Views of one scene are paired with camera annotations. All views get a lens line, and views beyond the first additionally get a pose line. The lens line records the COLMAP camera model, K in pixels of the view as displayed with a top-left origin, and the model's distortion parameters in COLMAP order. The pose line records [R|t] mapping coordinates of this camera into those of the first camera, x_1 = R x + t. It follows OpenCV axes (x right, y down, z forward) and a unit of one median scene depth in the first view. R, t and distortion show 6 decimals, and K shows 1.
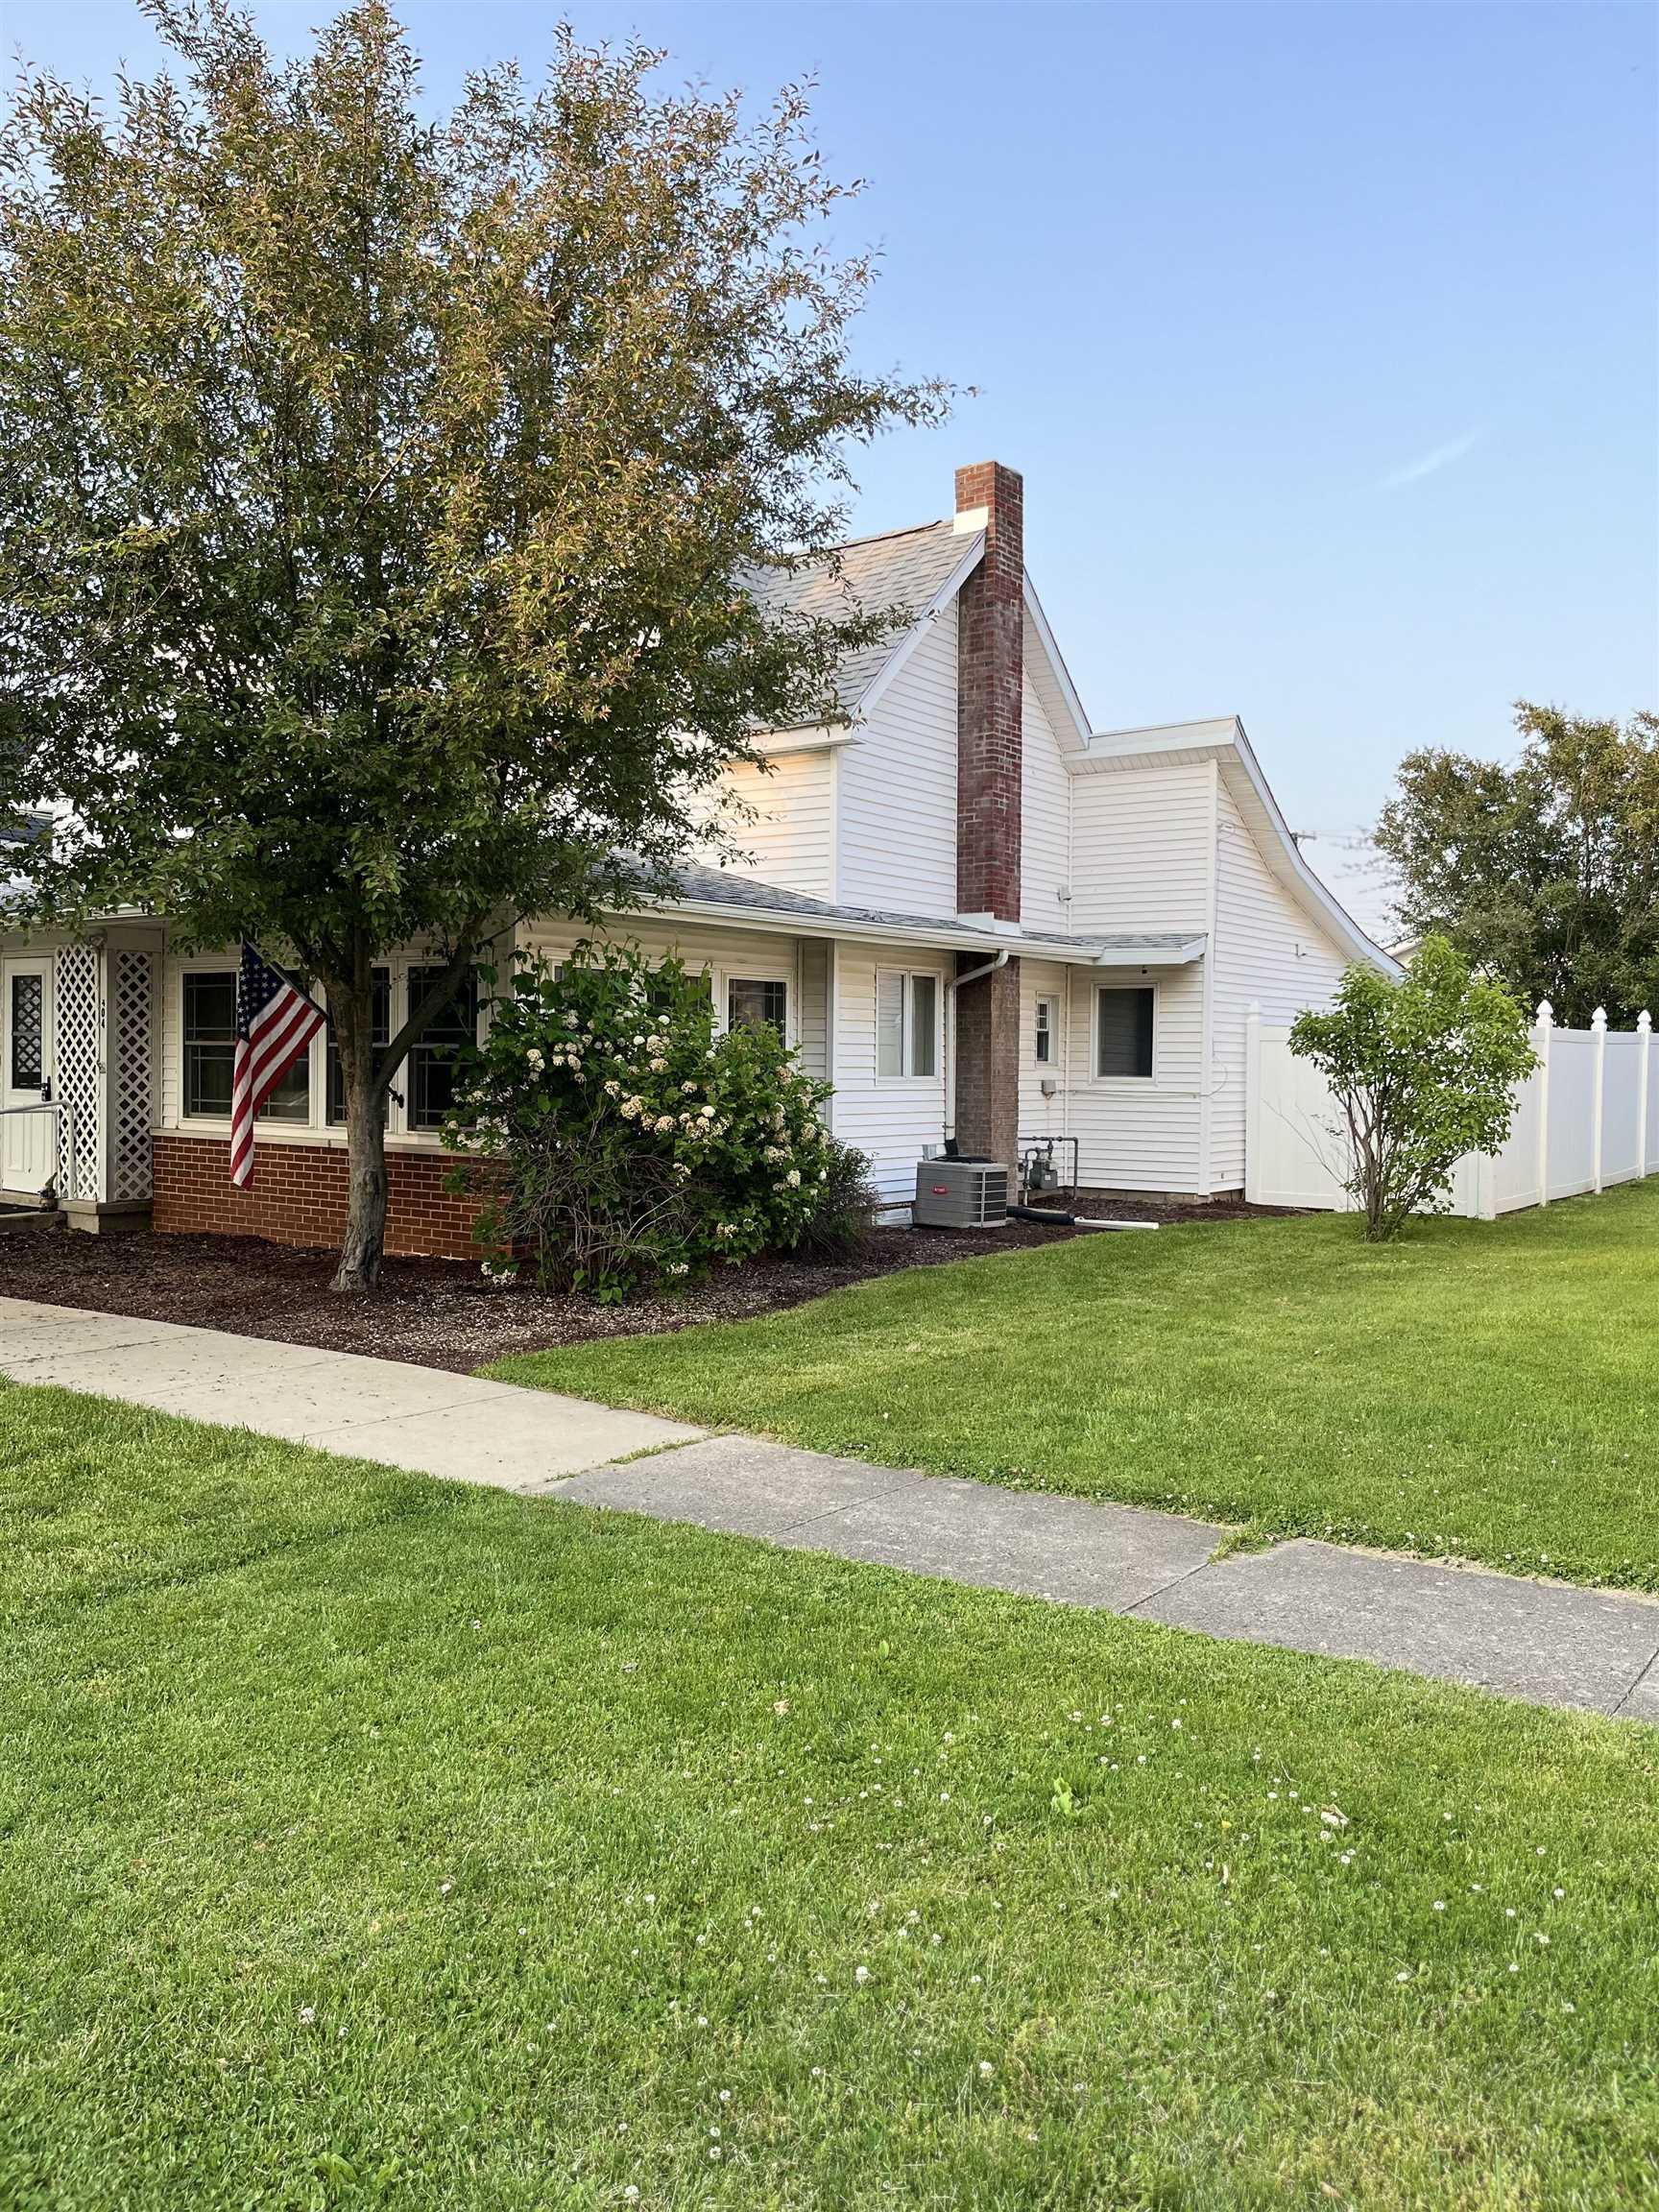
lens RADIAL K [[1648.1, 0, 829.5], [0, 1648.1, 1106.0], [0, 0, 1]] dist [0.031770, -0.004896]
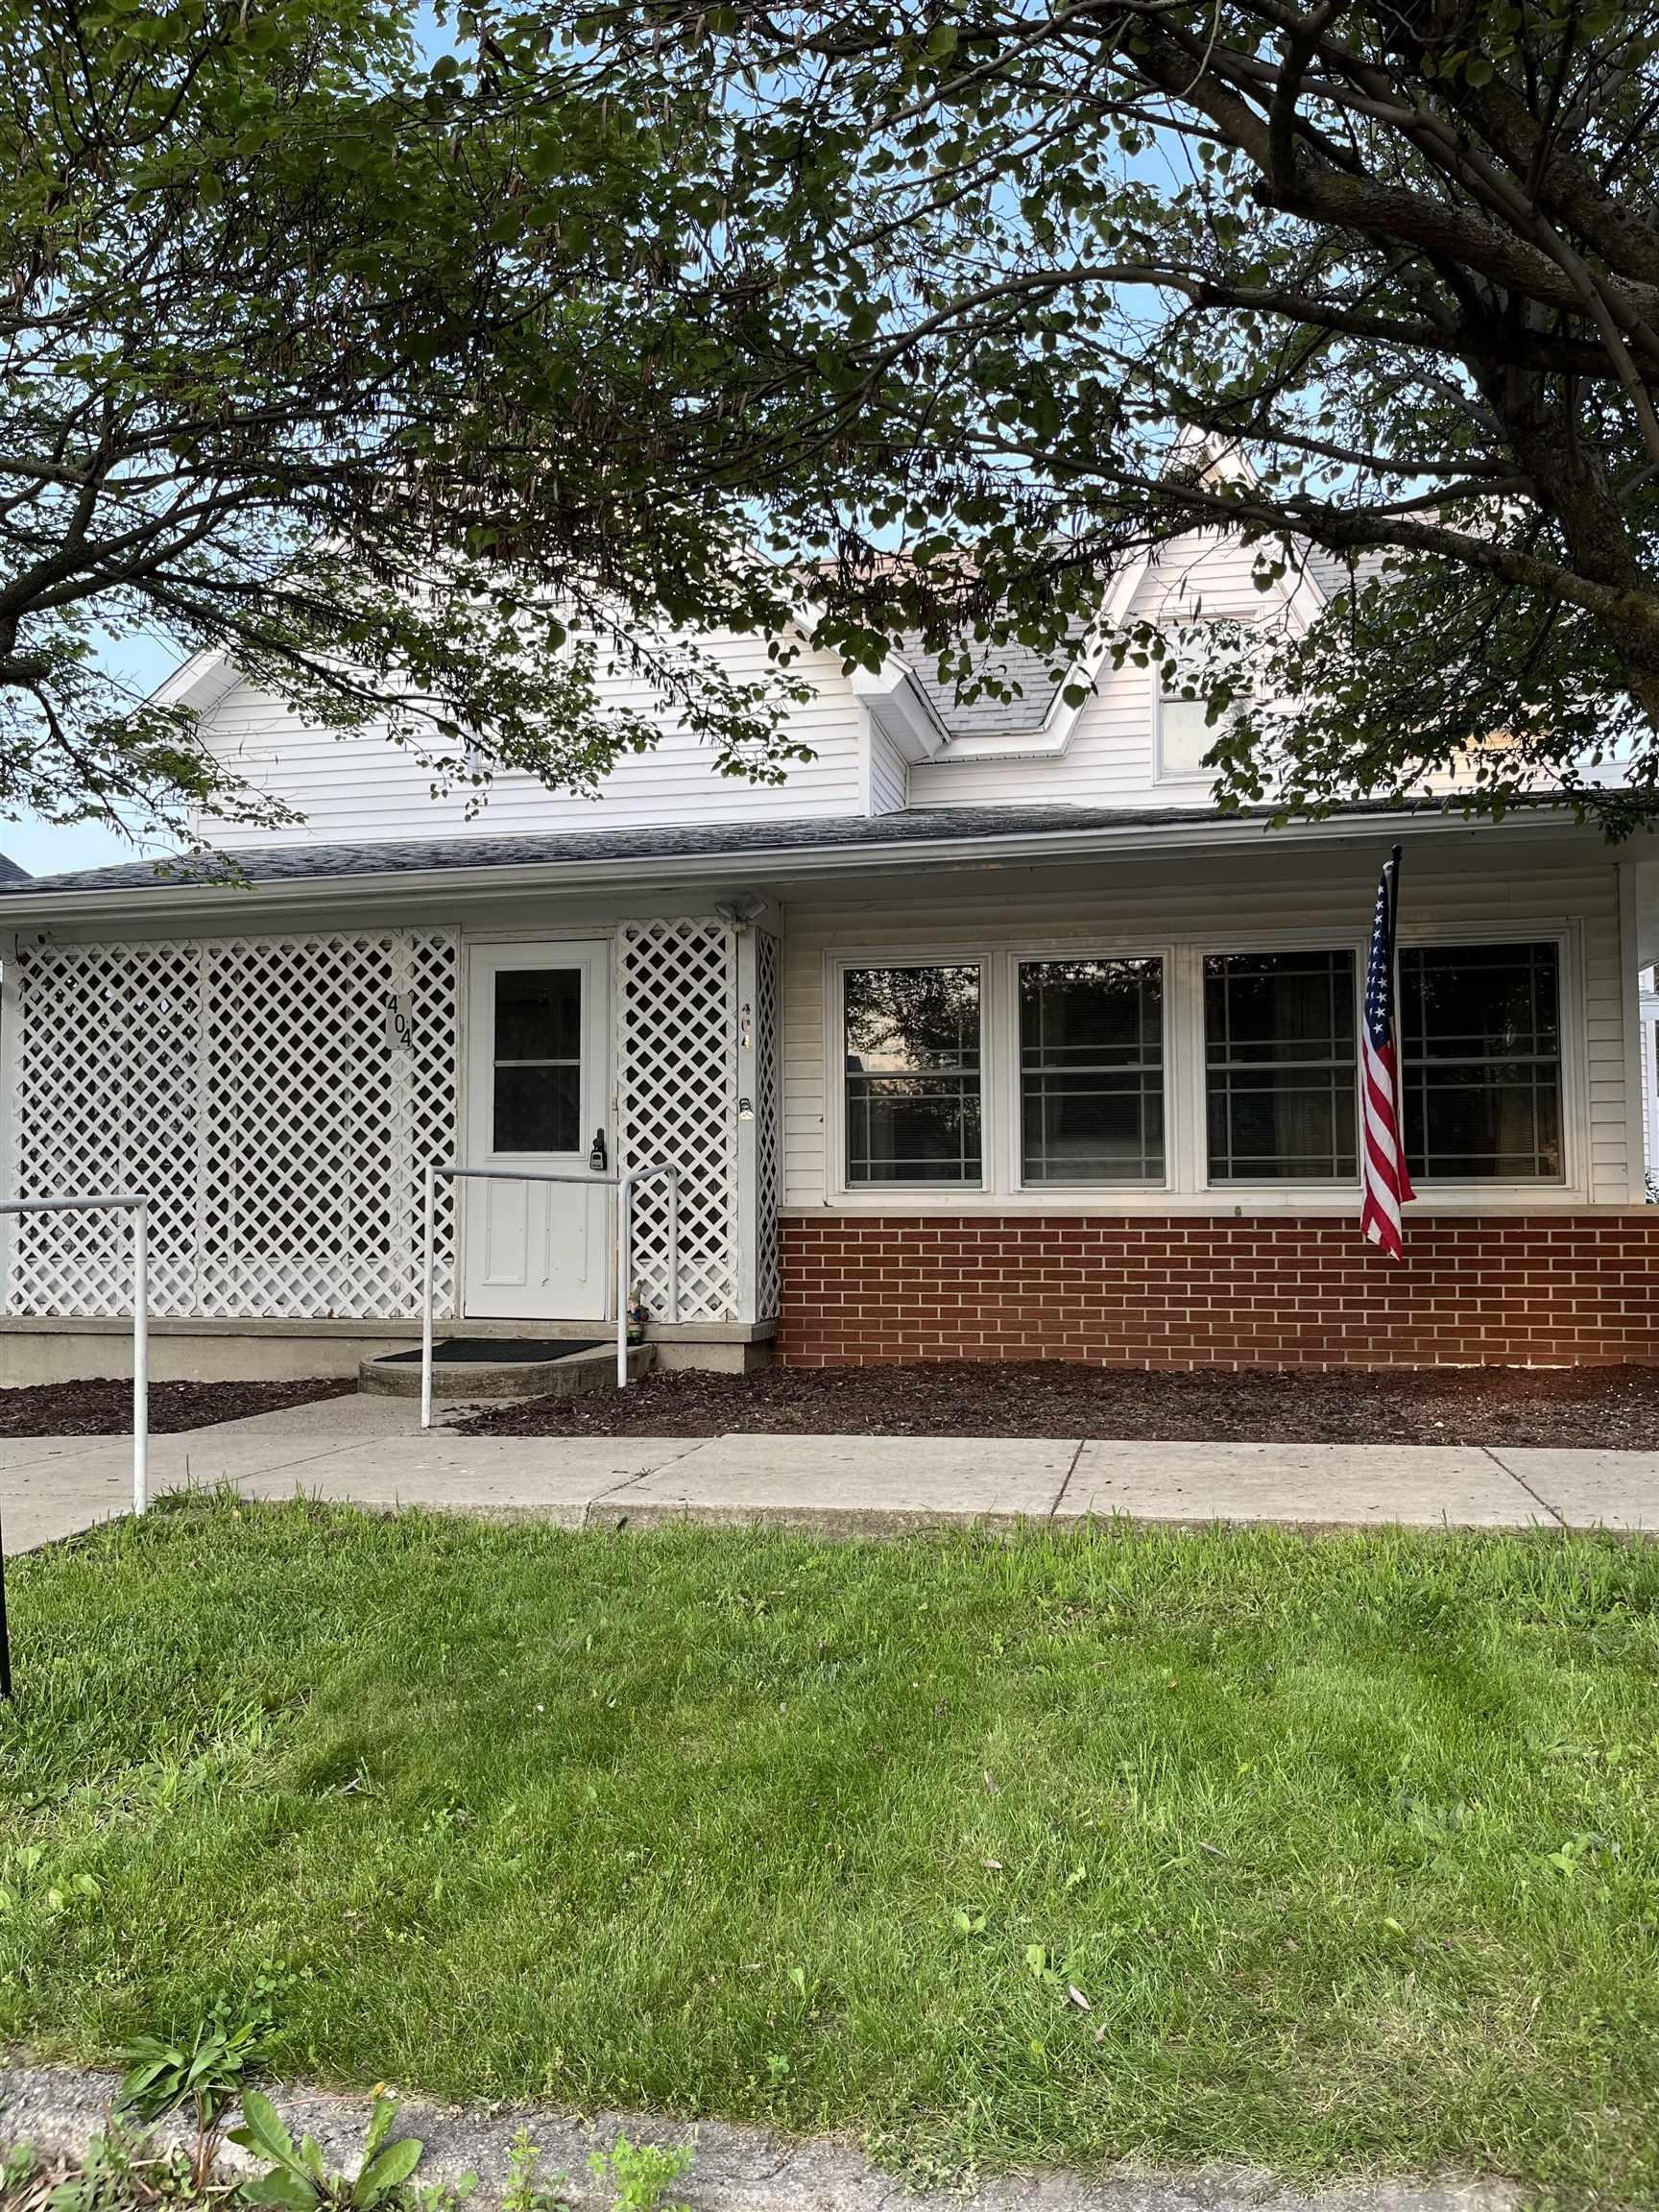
lens RADIAL K [[1648.1, 0, 829.5], [0, 1648.1, 1106.0], [0, 0, 1]] dist [0.031770, -0.004896]
pose [[0.912545, 0.004521, 0.408952, -0.660689], [0.028232, 0.996857, -0.074019, 0.022726], [-0.408002, 0.079091, 0.909549, 0.406330]]
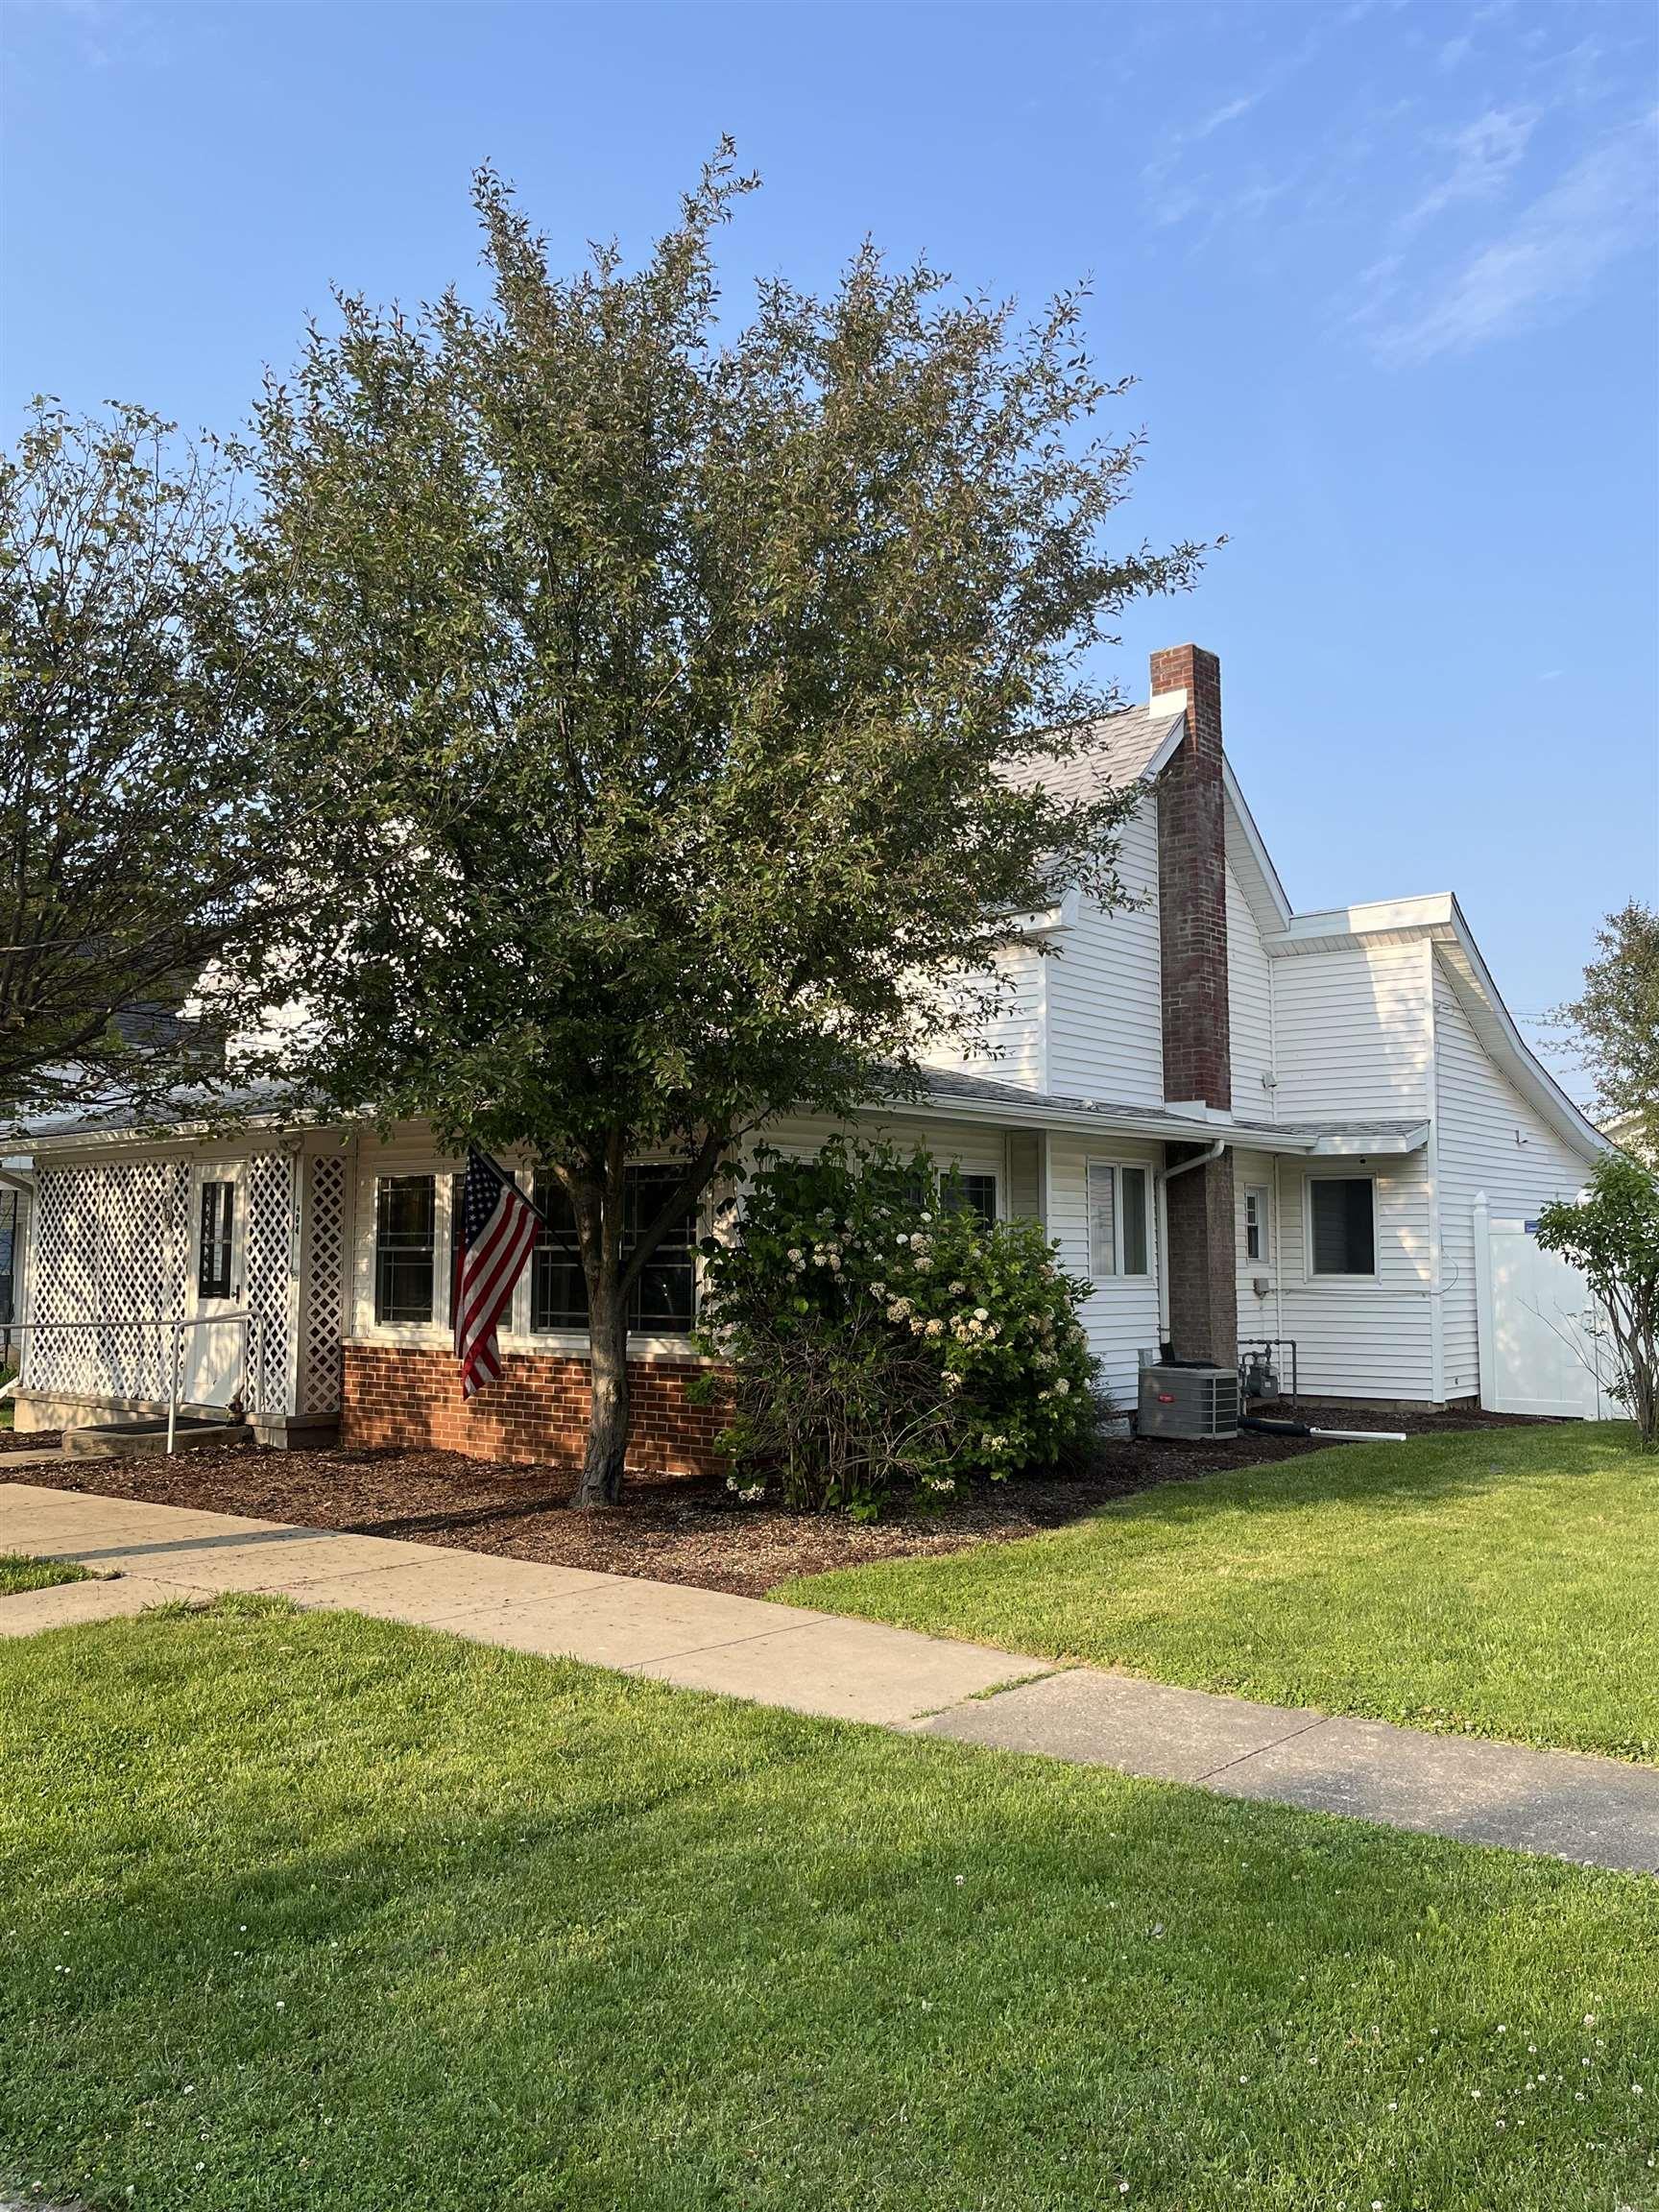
lens RADIAL K [[1732.1, 0, 829.5], [0, 1732.1, 1106.0], [0, 0, 1]] dist [0.017259, -0.006154]
pose [[0.997904, -0.016538, -0.062557, -0.059926], [0.009084, 0.993017, -0.117624, 0.000732], [0.064065, 0.116809, 0.991086, 0.000069]]
